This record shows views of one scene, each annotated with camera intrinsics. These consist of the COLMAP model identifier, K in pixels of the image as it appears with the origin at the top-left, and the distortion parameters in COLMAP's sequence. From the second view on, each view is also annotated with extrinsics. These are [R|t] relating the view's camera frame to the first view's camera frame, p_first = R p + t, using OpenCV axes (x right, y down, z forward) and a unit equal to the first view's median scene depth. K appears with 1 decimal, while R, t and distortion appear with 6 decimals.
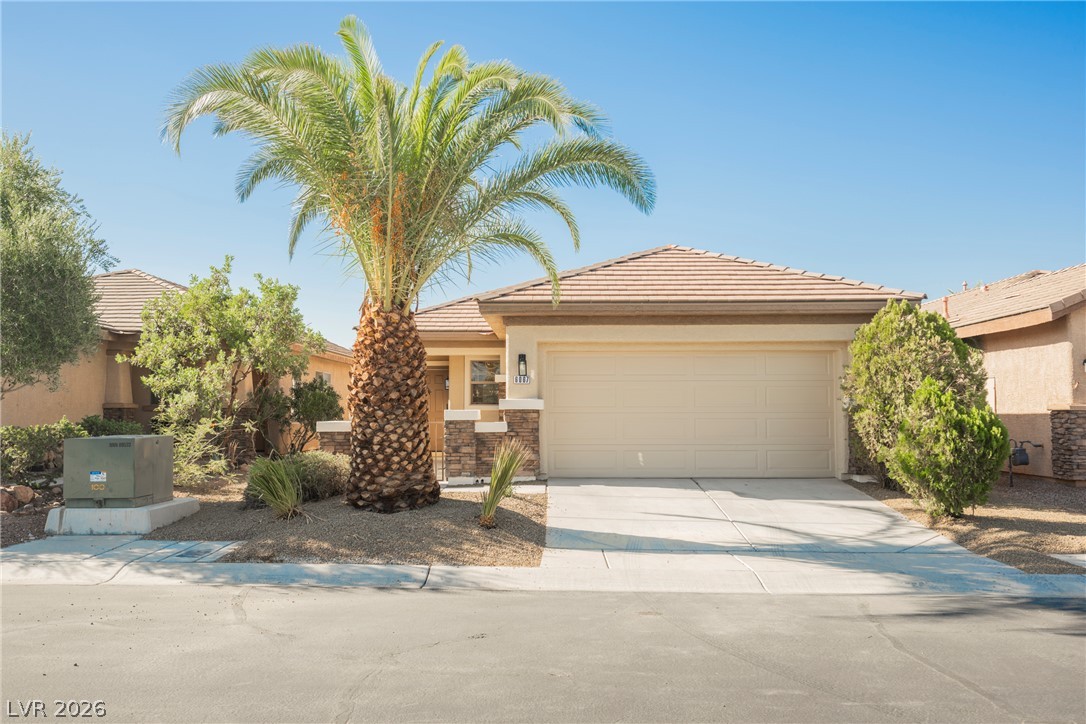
lens RADIAL K [[907.7, 0, 543.0], [0, 907.7, 362.0], [0, 0, 1]] dist [-0.001195, -0.000171]
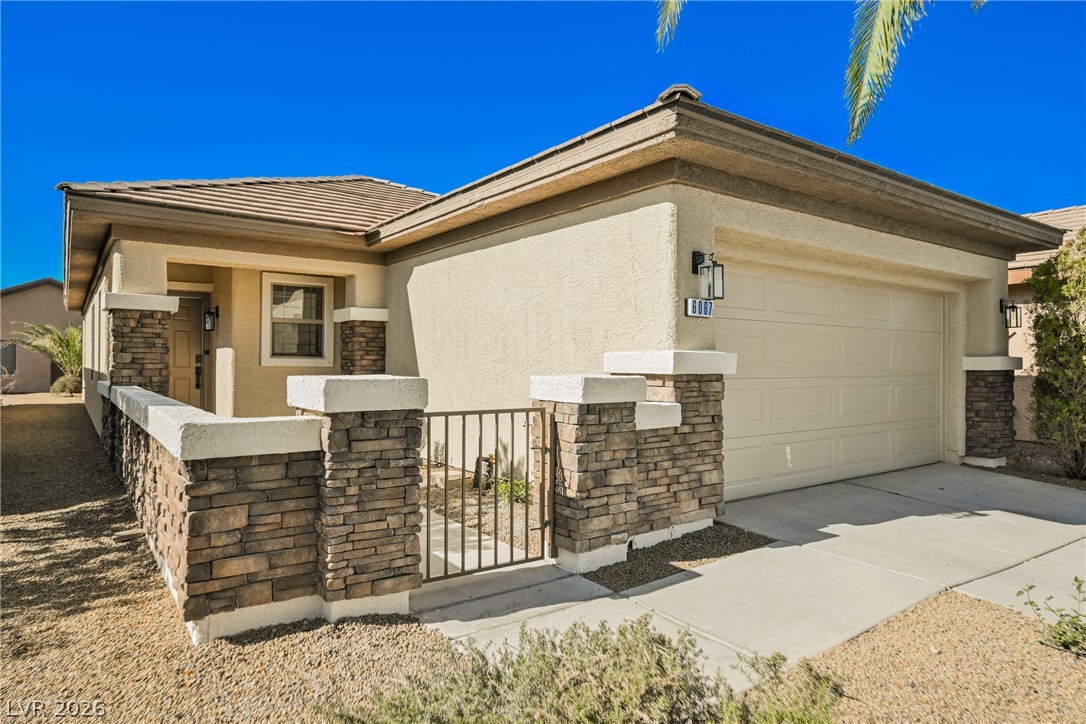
lens RADIAL K [[656.6, 0, 543.0], [0, 656.6, 362.0], [0, 0, 1]] dist [0.000823, 0.000071]
pose [[0.805447, 0.005597, 0.592641, -0.278451], [-0.040200, 0.998168, 0.045208, 0.034741], [-0.591303, -0.060236, 0.804197, 0.784860]]
